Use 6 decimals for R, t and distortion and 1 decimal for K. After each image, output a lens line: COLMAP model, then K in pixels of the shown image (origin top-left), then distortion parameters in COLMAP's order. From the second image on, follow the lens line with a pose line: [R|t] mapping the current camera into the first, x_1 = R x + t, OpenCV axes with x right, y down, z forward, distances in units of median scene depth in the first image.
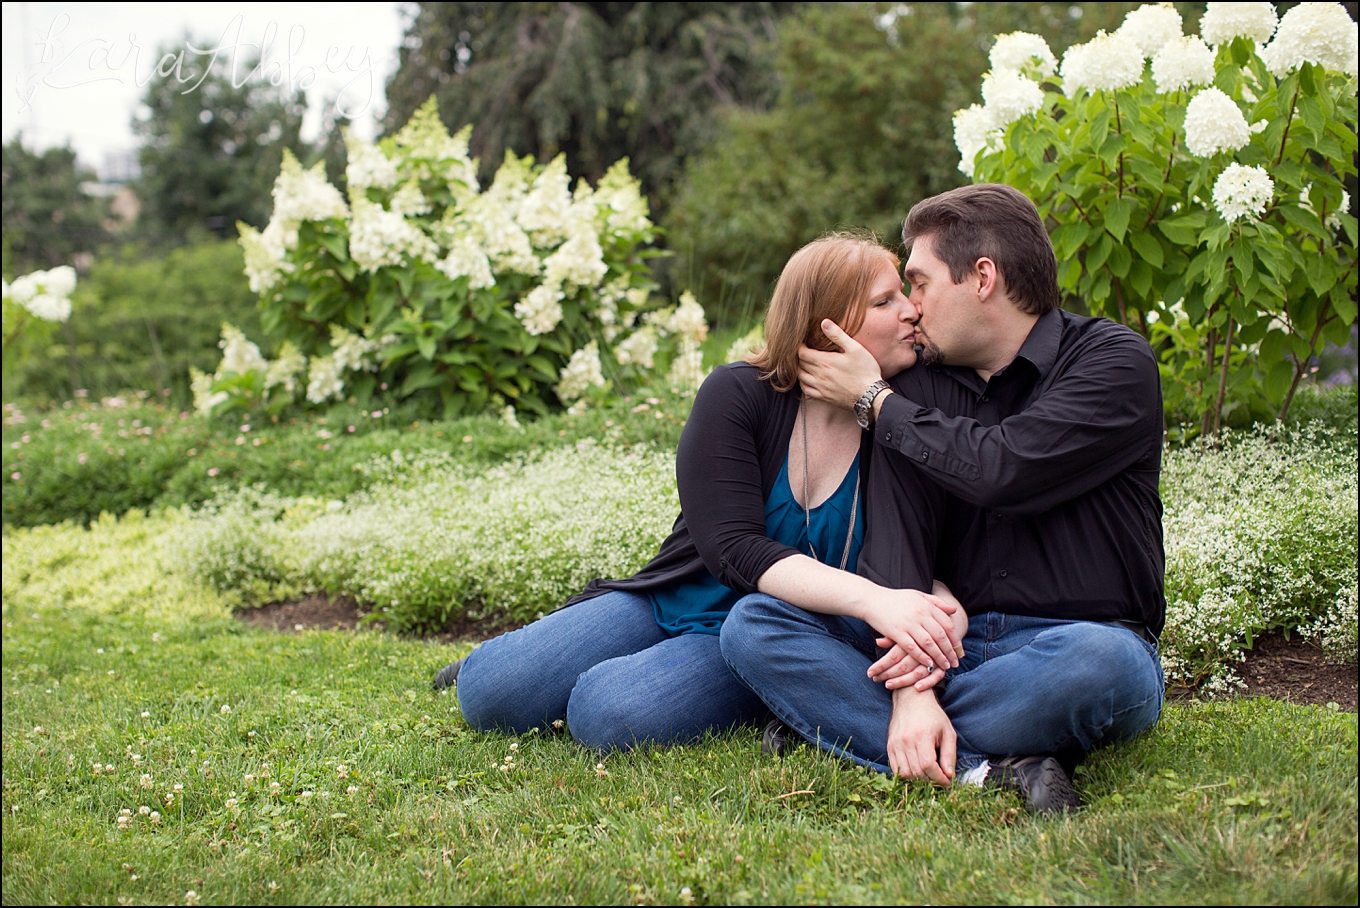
lens RADIAL K [[2040.9, 0, 680.0], [0, 2040.9, 454.0], [0, 0, 1]] dist [-0.201738, 0.556093]
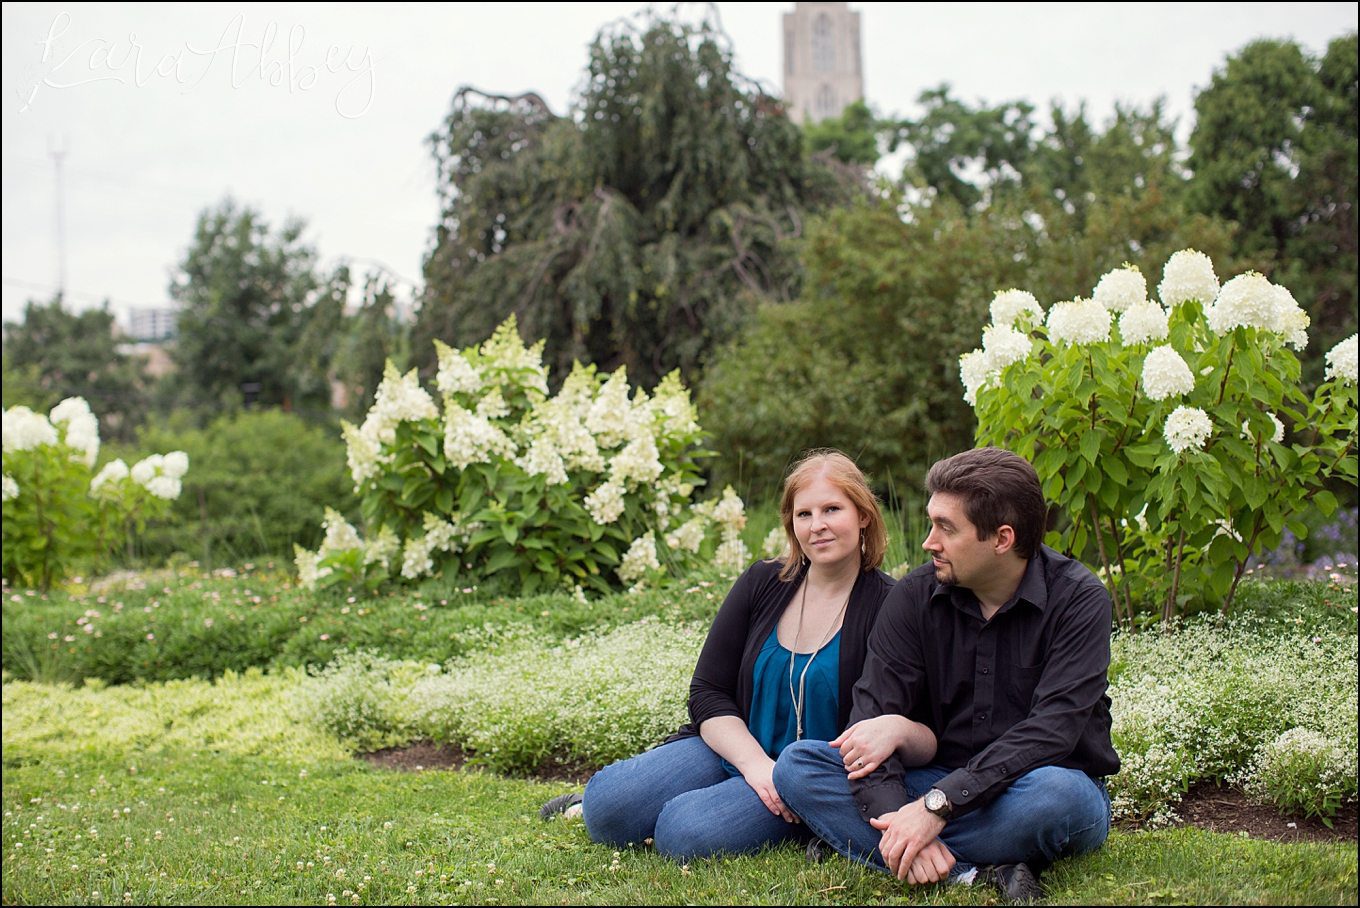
lens RADIAL K [[2040.9, 0, 680.0], [0, 2040.9, 454.0], [0, 0, 1]] dist [-0.201738, 0.556093]
pose [[0.999841, 0.015762, -0.008315, -0.018039], [-0.016390, 0.996514, -0.081799, -0.004120], [0.006997, 0.081922, 0.996614, -0.174296]]
